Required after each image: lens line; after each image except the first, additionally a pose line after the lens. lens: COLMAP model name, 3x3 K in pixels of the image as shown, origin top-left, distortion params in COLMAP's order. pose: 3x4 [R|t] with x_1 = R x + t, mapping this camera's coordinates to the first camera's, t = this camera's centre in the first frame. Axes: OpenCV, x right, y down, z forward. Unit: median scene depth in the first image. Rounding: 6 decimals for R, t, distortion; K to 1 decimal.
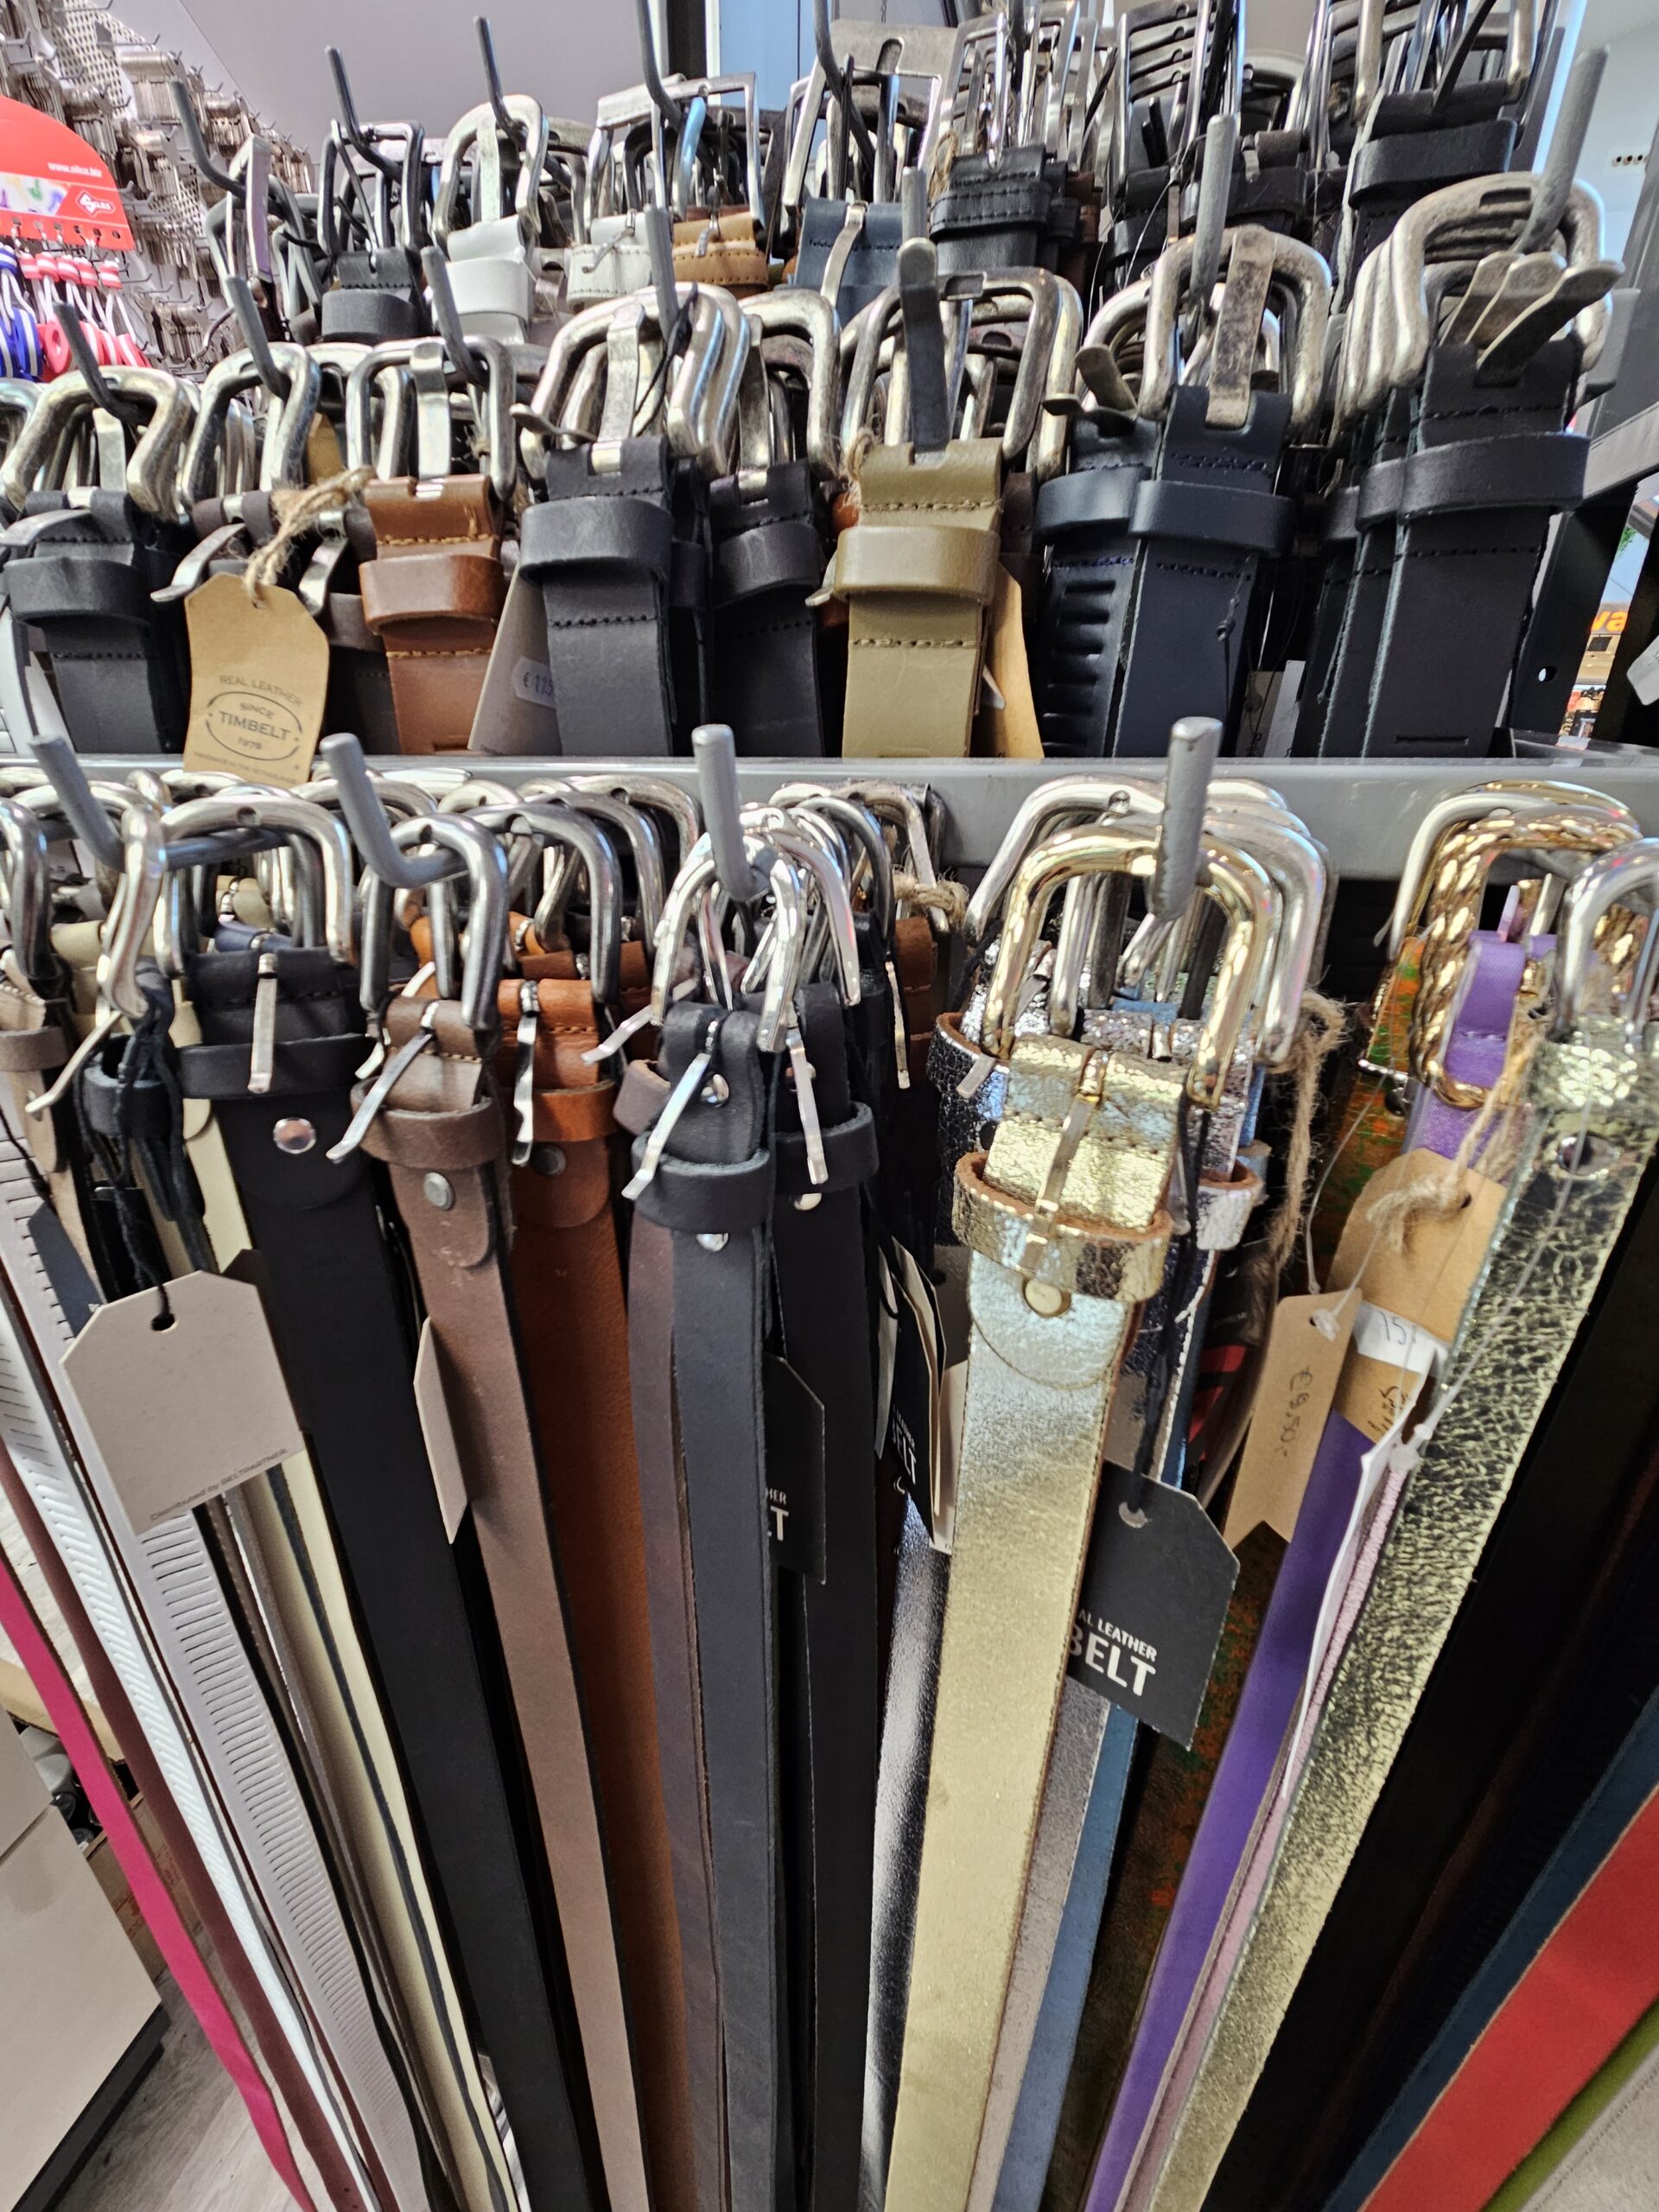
lens RADIAL K [[912.6, 0, 845.6], [0, 912.6, 1110.4], [0, 0, 1]] dist [0.009231, -0.002701]
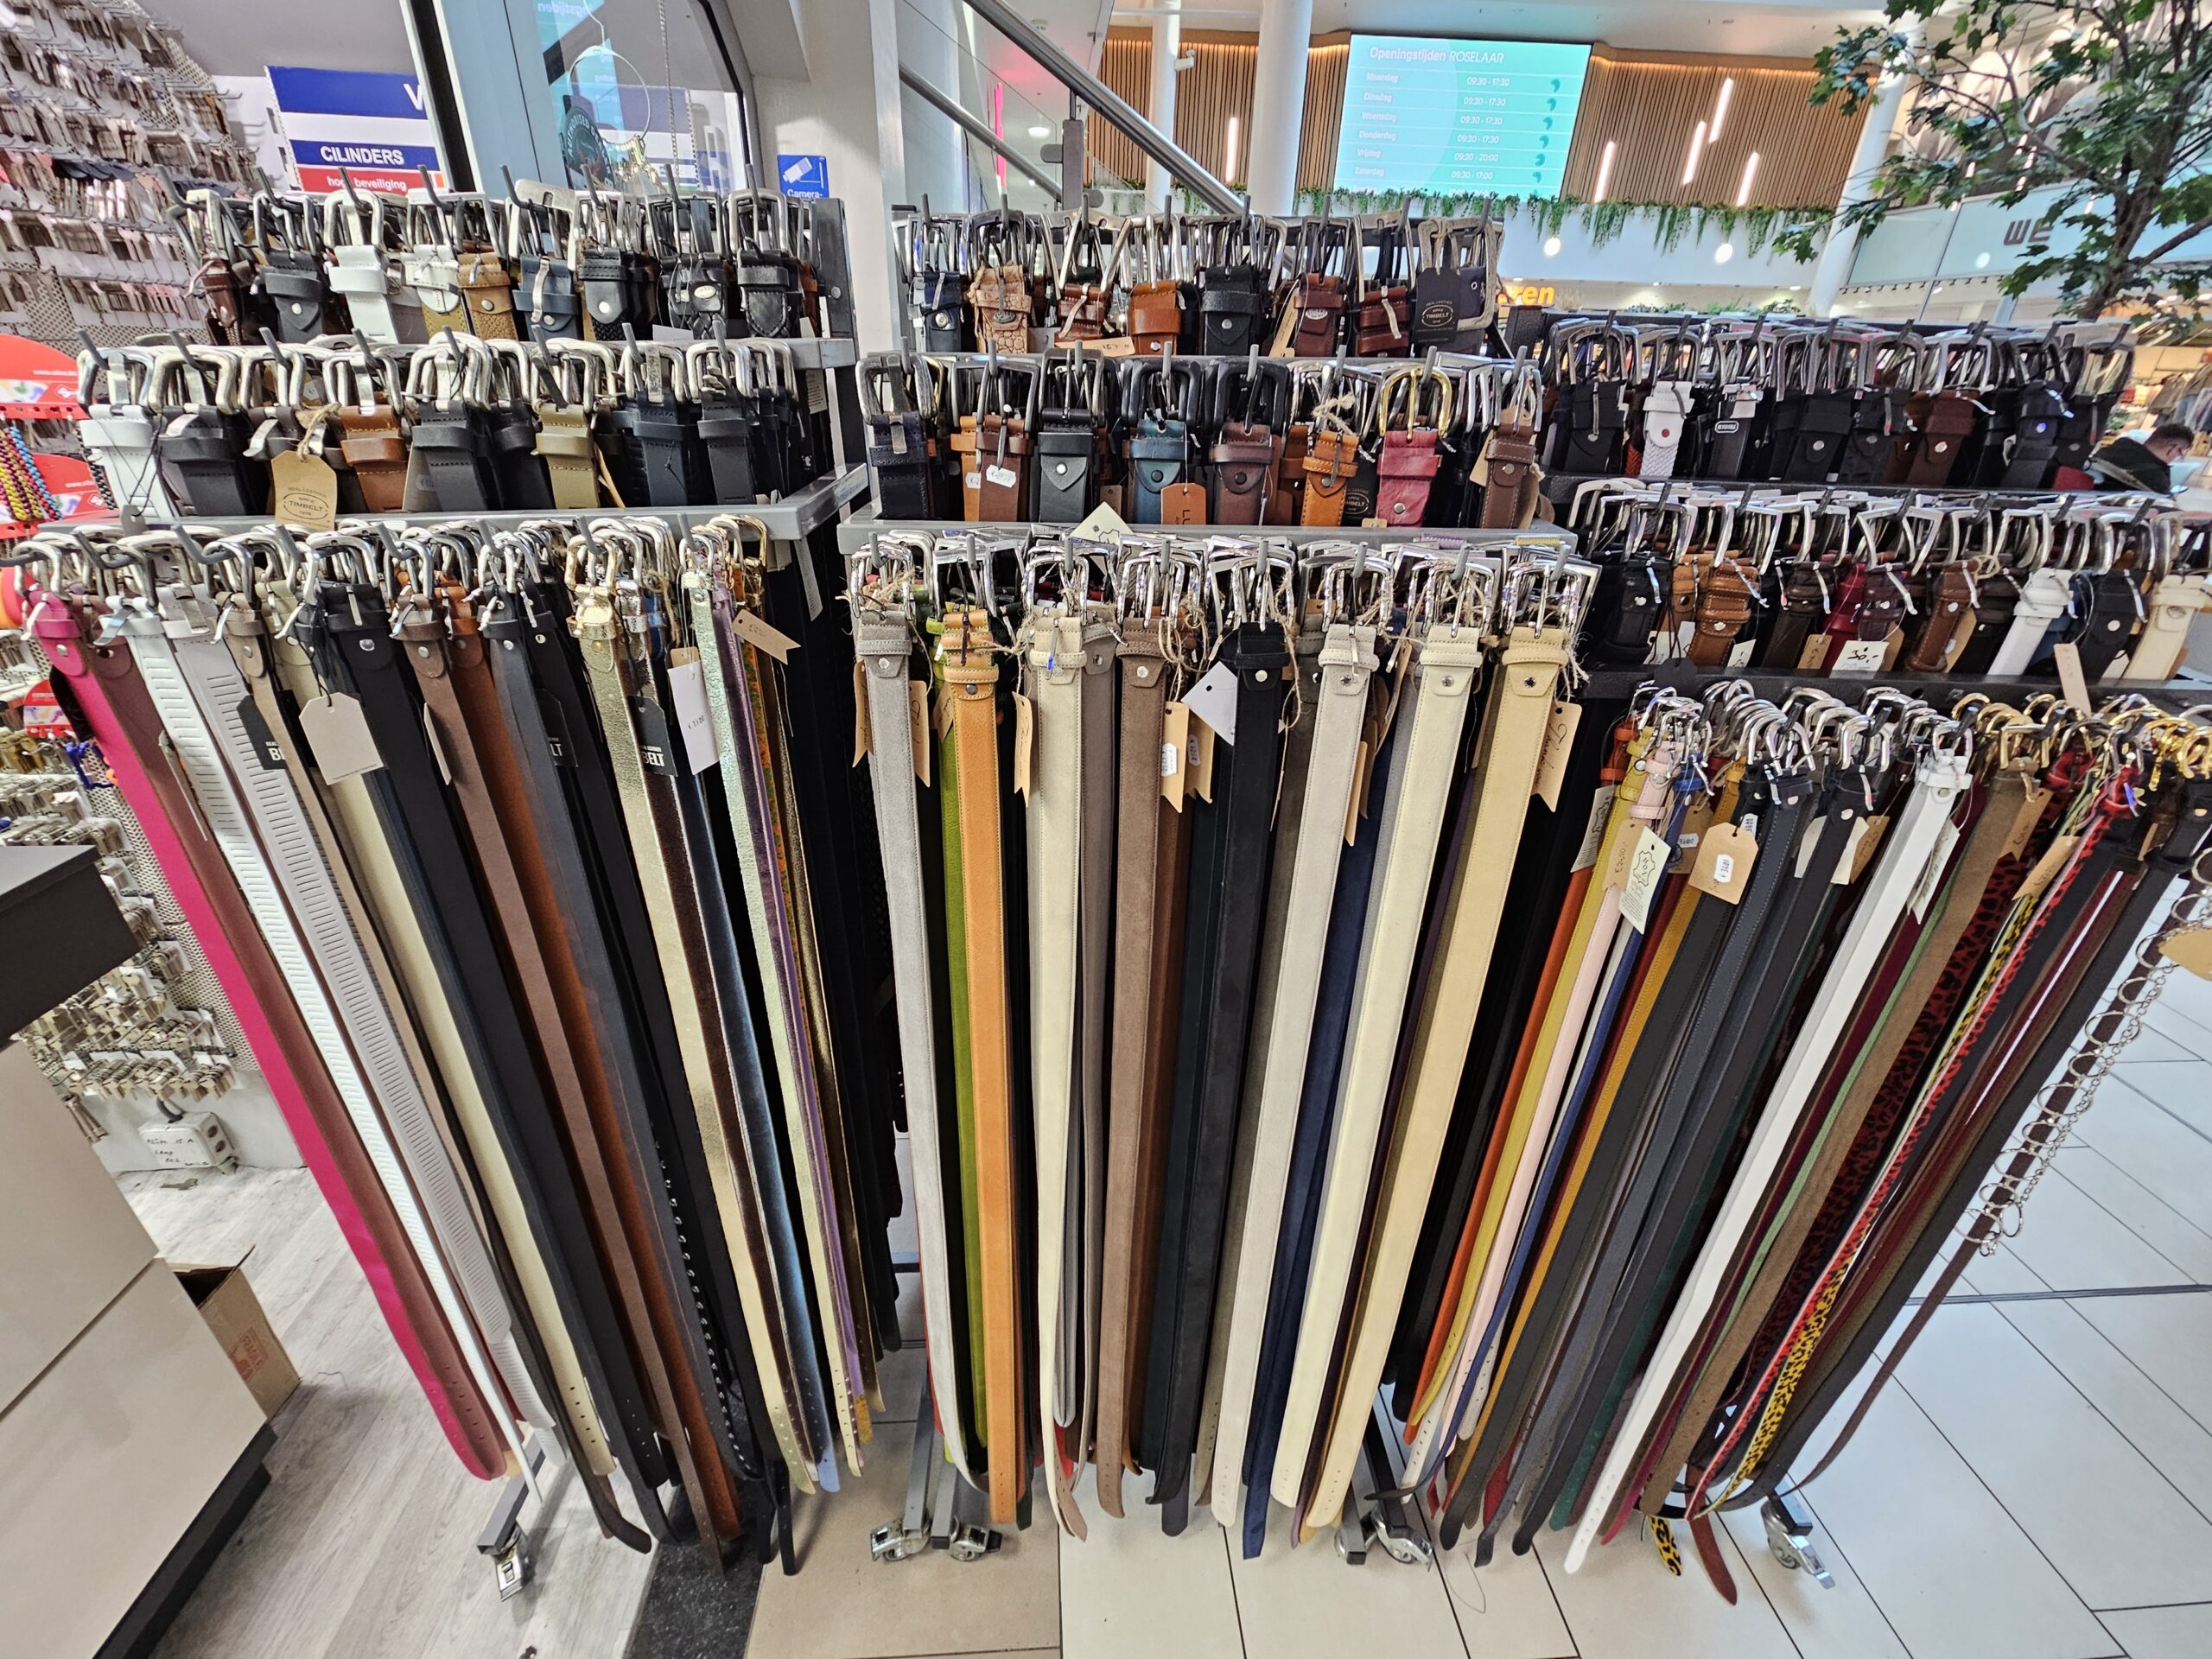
lens RADIAL K [[912.6, 0, 1089.2], [0, 912.6, 836.4], [0, 0, 1]] dist [0.009231, -0.002701]
pose [[0.957332, -0.136450, 0.254749, 0.736679], [0.120253, 0.989660, 0.078183, 0.612995], [-0.262783, -0.044213, 0.963841, -2.277098]]
